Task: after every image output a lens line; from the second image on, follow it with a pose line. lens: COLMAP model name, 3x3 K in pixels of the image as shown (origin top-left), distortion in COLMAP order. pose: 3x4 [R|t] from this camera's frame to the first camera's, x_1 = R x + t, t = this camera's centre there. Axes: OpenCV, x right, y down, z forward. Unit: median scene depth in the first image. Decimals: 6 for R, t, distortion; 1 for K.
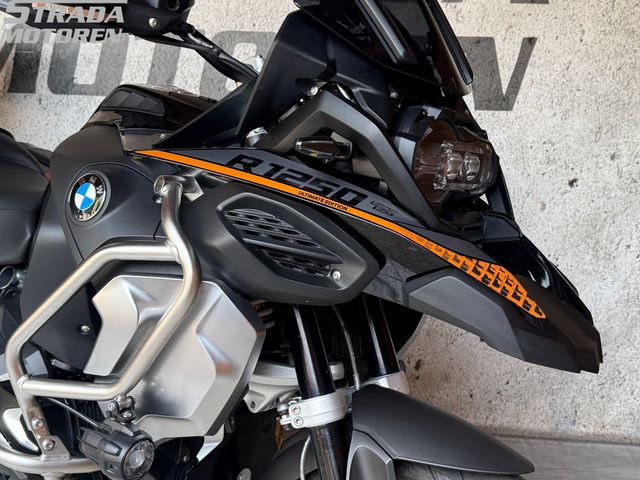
lens RADIAL K [[763.4, 0, 315.7], [0, 763.4, 241.0], [0, 0, 1]] dist [0.214633, -0.492023]
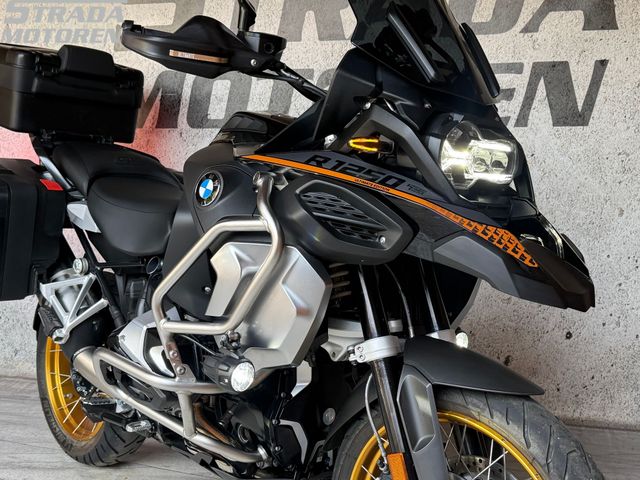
lens RADIAL K [[765.1, 0, 320.0], [0, 765.1, 240.0], [0, 0, 1]] dist [0.187036, -0.414456]
pose [[0.986146, -0.011645, -0.165470, 0.127574], [0.003662, 0.998818, -0.048466, 0.099027], [0.165838, 0.047188, 0.985023, -0.311826]]
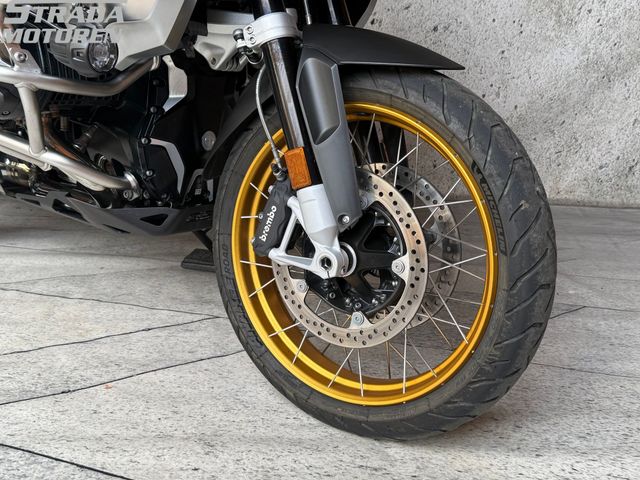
lens RADIAL K [[763.4, 0, 315.7], [0, 763.4, 241.0], [0, 0, 1]] dist [0.214633, -0.492023]
pose [[0.999833, -0.007261, 0.016772, 0.046789], [0.005001, 0.991362, 0.131060, 0.375303], [-0.017579, -0.130954, 0.991233, -0.111746]]
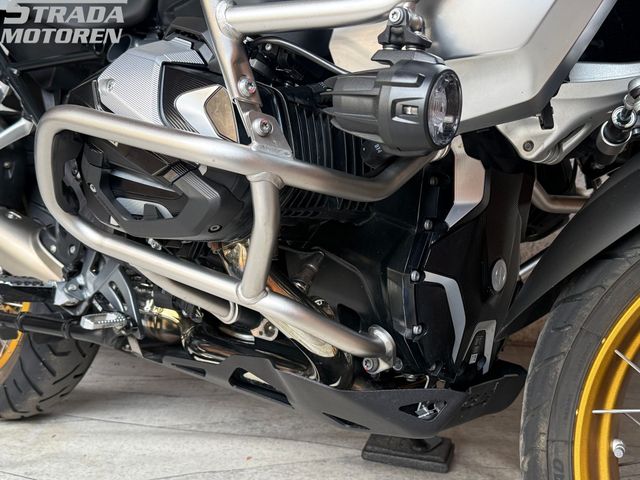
lens RADIAL K [[763.4, 0, 315.7], [0, 763.4, 241.0], [0, 0, 1]] dist [0.214633, -0.492023]
pose [[0.999814, -0.001844, -0.019198, -0.290940], [0.000990, 0.999012, -0.044434, 0.376494], [0.019261, 0.044406, 0.998828, 0.413709]]
